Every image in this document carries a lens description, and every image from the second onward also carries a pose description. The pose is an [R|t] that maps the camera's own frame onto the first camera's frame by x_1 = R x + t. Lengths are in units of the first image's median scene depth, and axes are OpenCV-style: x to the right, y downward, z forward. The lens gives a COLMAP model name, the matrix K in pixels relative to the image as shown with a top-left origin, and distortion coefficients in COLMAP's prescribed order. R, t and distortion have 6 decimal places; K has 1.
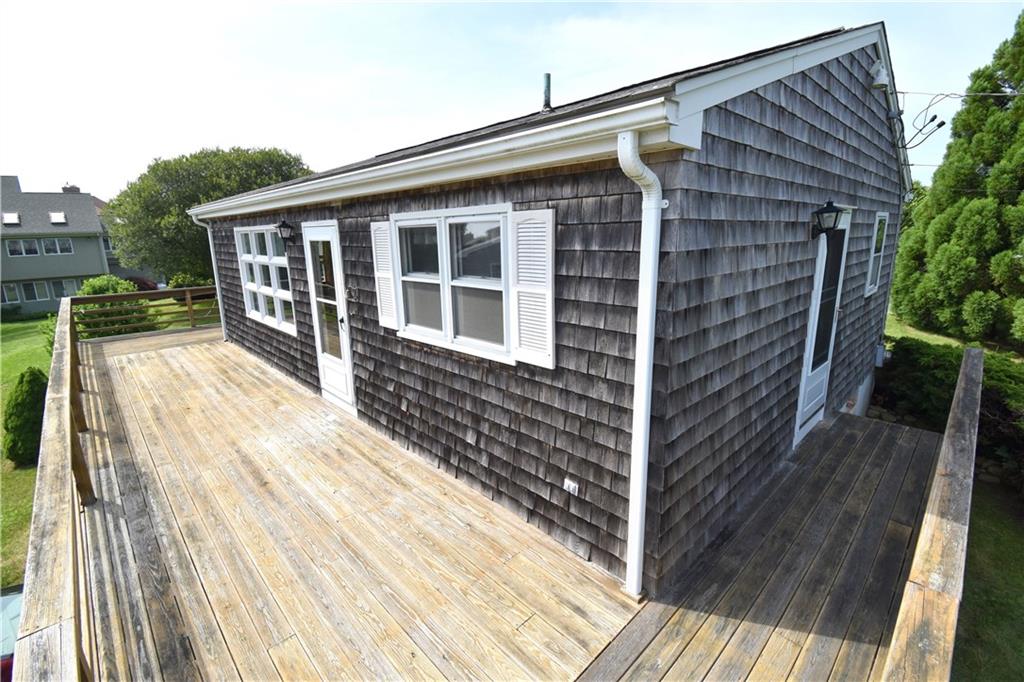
lens RADIAL K [[457.5, 0, 512.0], [0, 457.5, 341.0], [0, 0, 1]] dist [0.021440, -0.029644]
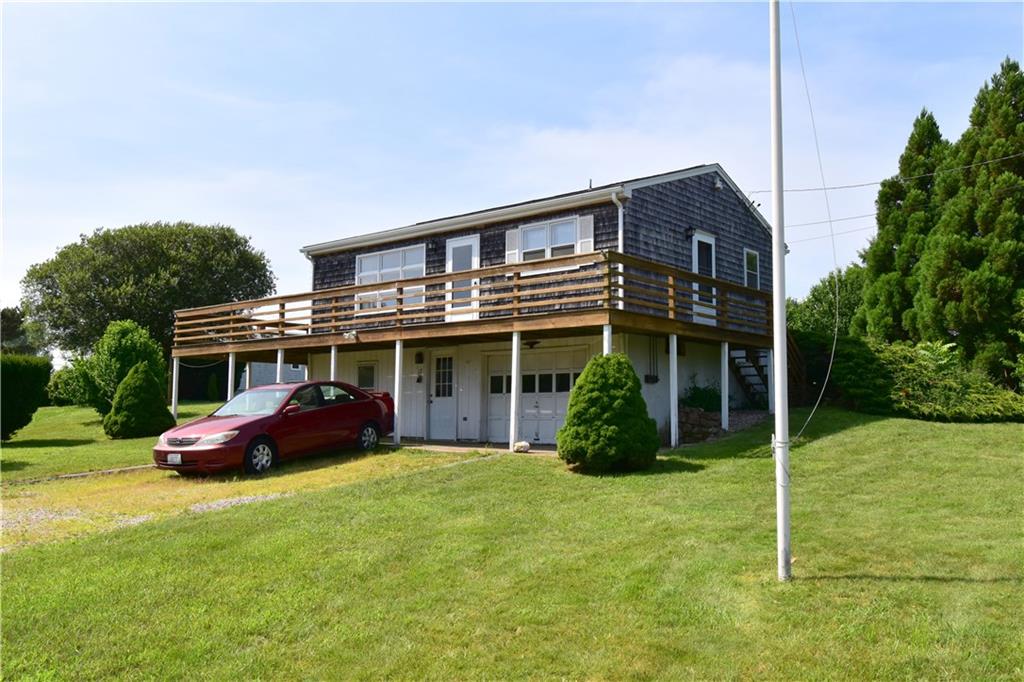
lens RADIAL K [[823.8, 0, 512.0], [0, 823.8, 341.0], [0, 0, 1]] dist [0.047795, 0.001299]
pose [[0.992911, 0.027783, 0.115566, -1.071499], [0.009014, 0.951895, -0.306290, 2.223778], [-0.118517, 0.305161, 0.944897, -3.981375]]
